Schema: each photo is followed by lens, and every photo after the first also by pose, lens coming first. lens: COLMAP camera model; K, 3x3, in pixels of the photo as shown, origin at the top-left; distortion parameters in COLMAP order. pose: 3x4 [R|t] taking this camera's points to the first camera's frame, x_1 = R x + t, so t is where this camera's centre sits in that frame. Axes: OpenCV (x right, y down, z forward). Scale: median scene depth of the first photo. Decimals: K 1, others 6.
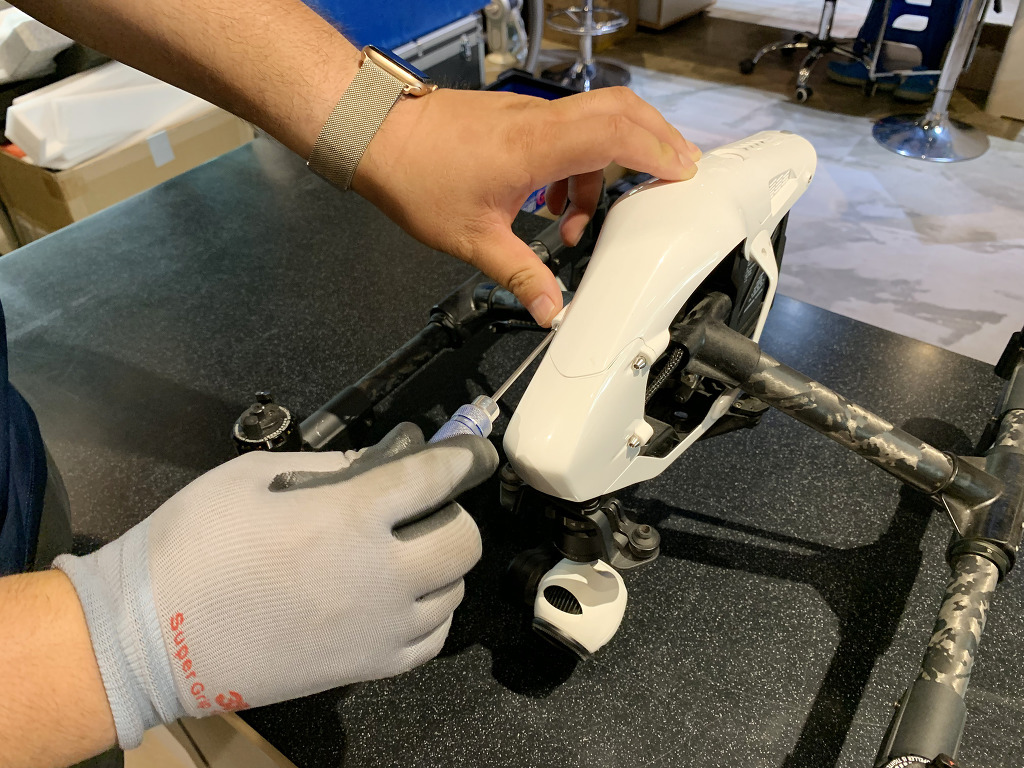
lens RADIAL K [[785.4, 0, 507.7], [0, 785.4, 378.3], [0, 0, 1]] dist [-0.002108, -0.003376]
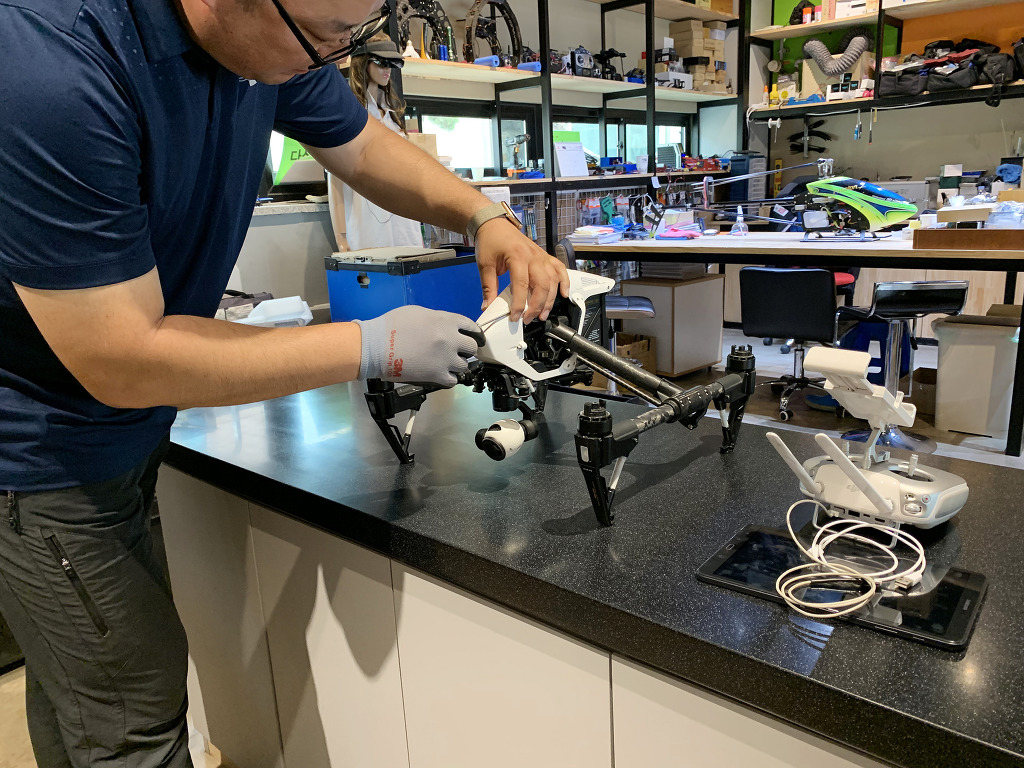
lens RADIAL K [[785.4, 0, 506.9], [0, 785.4, 382.6], [0, 0, 1]] dist [-0.002108, -0.003376]
pose [[0.996497, 0.005088, -0.083469, 0.119897], [-0.042110, 0.892890, -0.448302, 0.610430], [0.072248, 0.450247, 0.889976, -0.627038]]
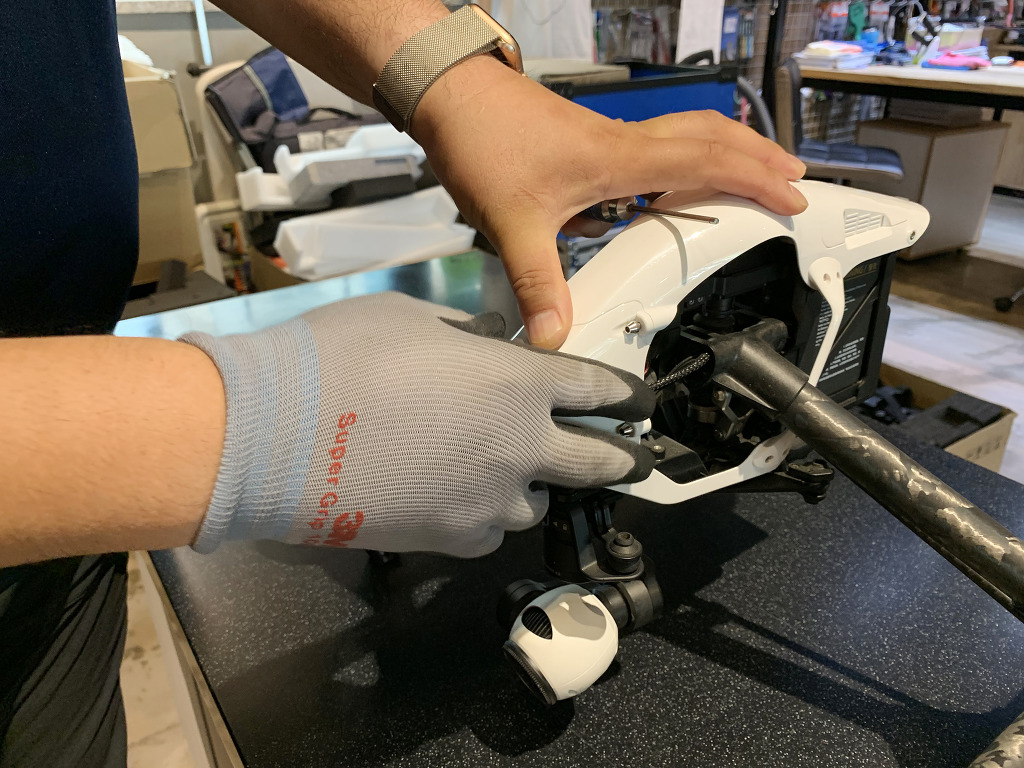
lens RADIAL K [[785.4, 0, 507.1], [0, 785.4, 381.3], [0, 0, 1]] dist [-0.002108, -0.003376]
pose [[0.945387, 0.163576, -0.281933, 0.090011], [-0.227189, 0.950916, -0.210103, 0.080915], [0.233727, 0.262681, 0.936147, 0.035305]]
